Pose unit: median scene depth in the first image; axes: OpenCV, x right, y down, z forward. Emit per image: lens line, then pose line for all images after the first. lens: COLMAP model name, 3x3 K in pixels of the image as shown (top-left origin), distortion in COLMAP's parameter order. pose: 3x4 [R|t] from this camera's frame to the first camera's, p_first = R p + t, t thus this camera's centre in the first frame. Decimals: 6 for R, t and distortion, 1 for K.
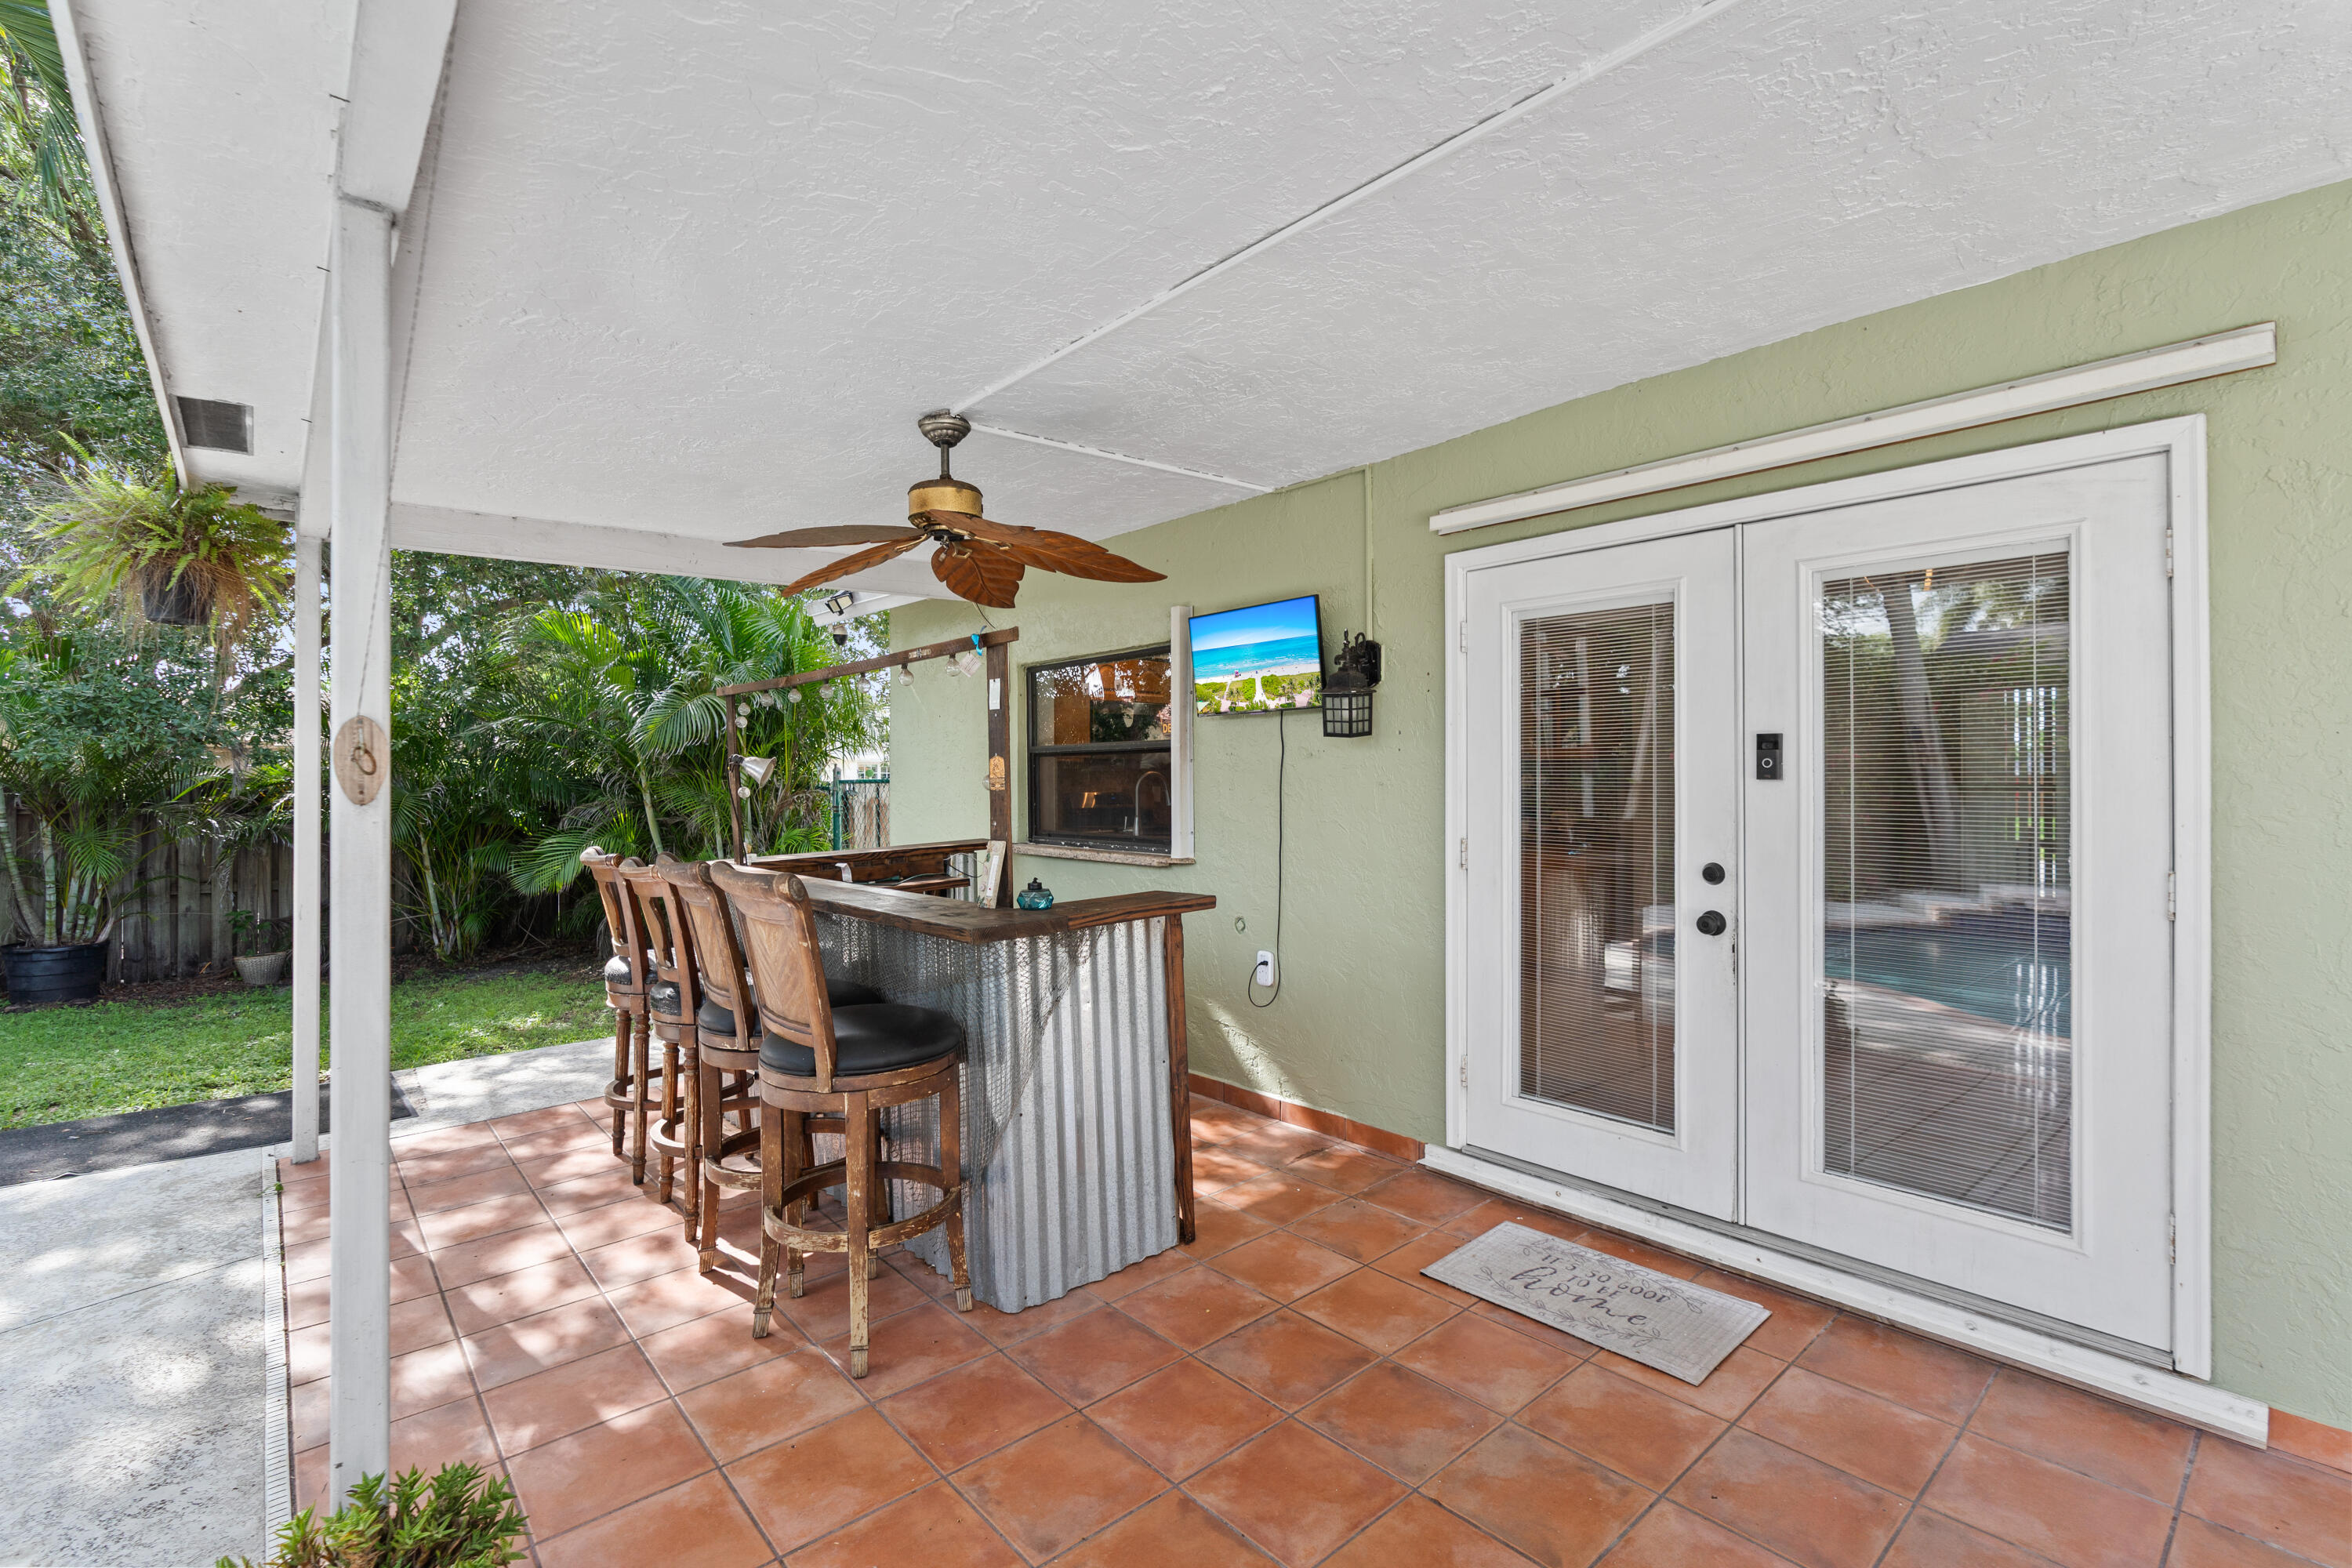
lens RADIAL K [[1060.3, 0, 1173.3], [0, 1060.3, 779.3], [0, 0, 1]] dist [-0.009222, 0.003586]
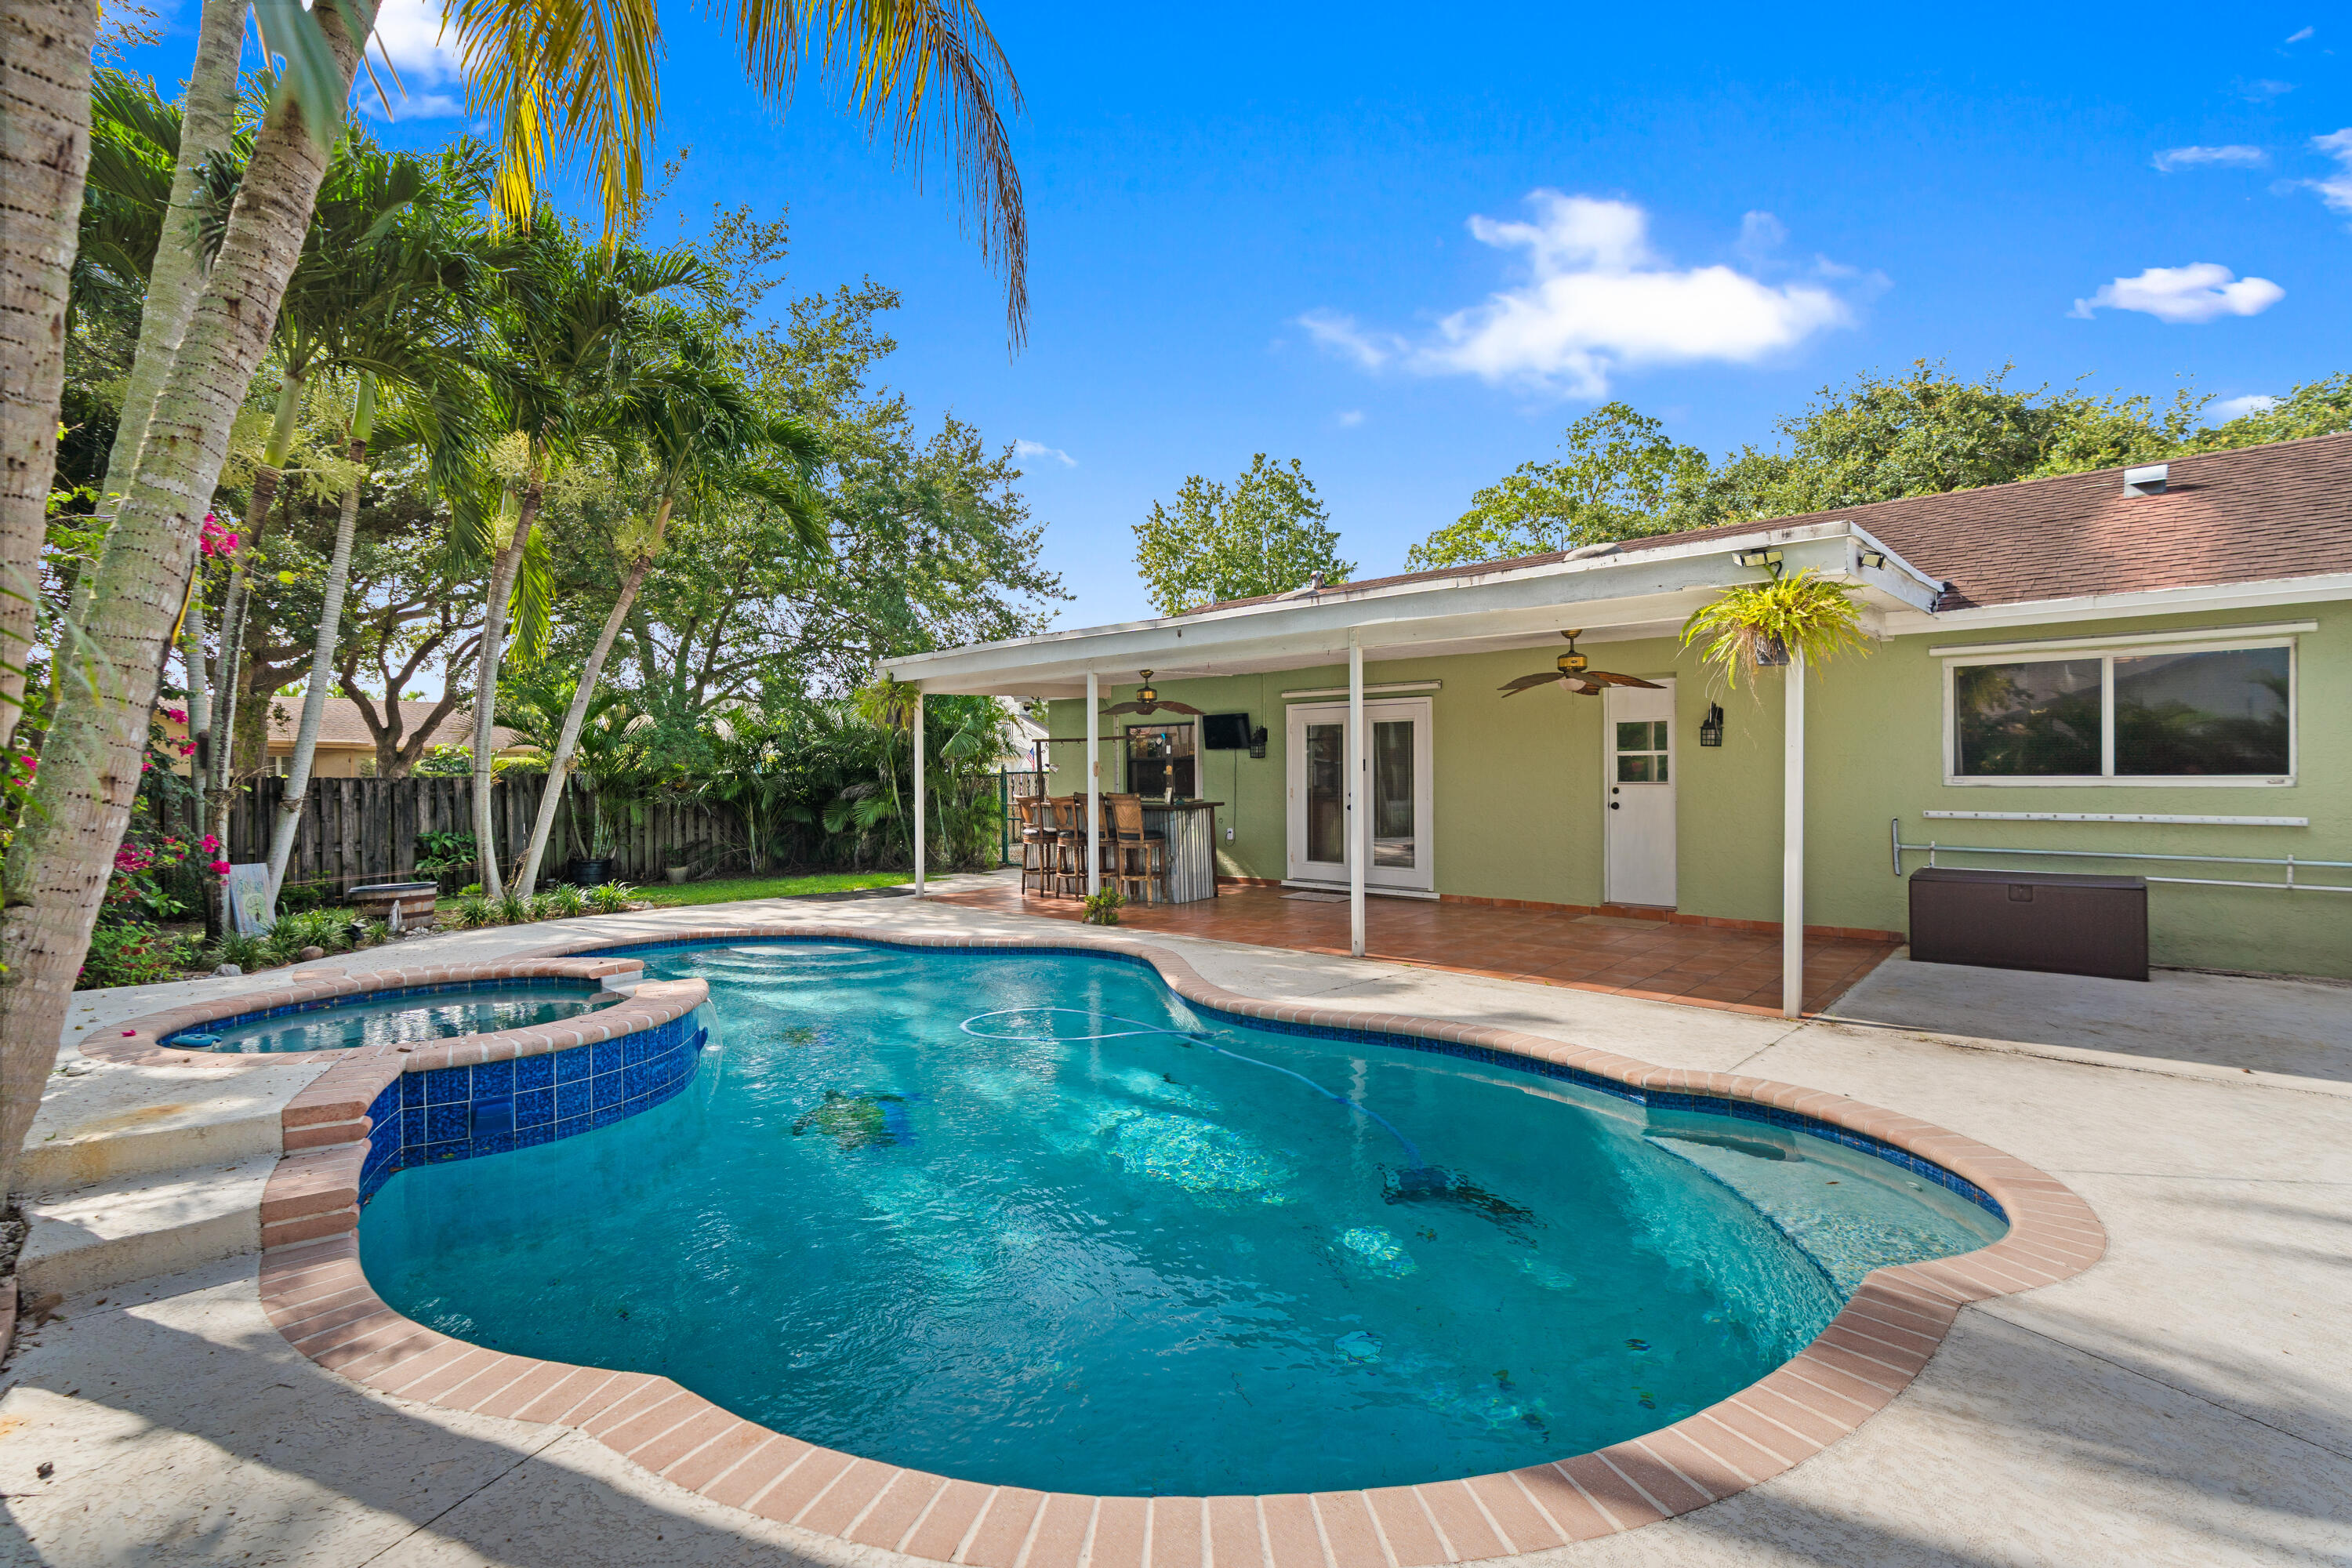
lens RADIAL K [[1060.3, 0, 1173.3], [0, 1060.3, 779.3], [0, 0, 1]] dist [-0.009222, 0.003586]
pose [[0.994629, -0.003003, 0.103461, -0.482249], [0.002620, 0.999989, 0.003841, 0.012616], [-0.103471, -0.003549, 0.994626, -2.477290]]
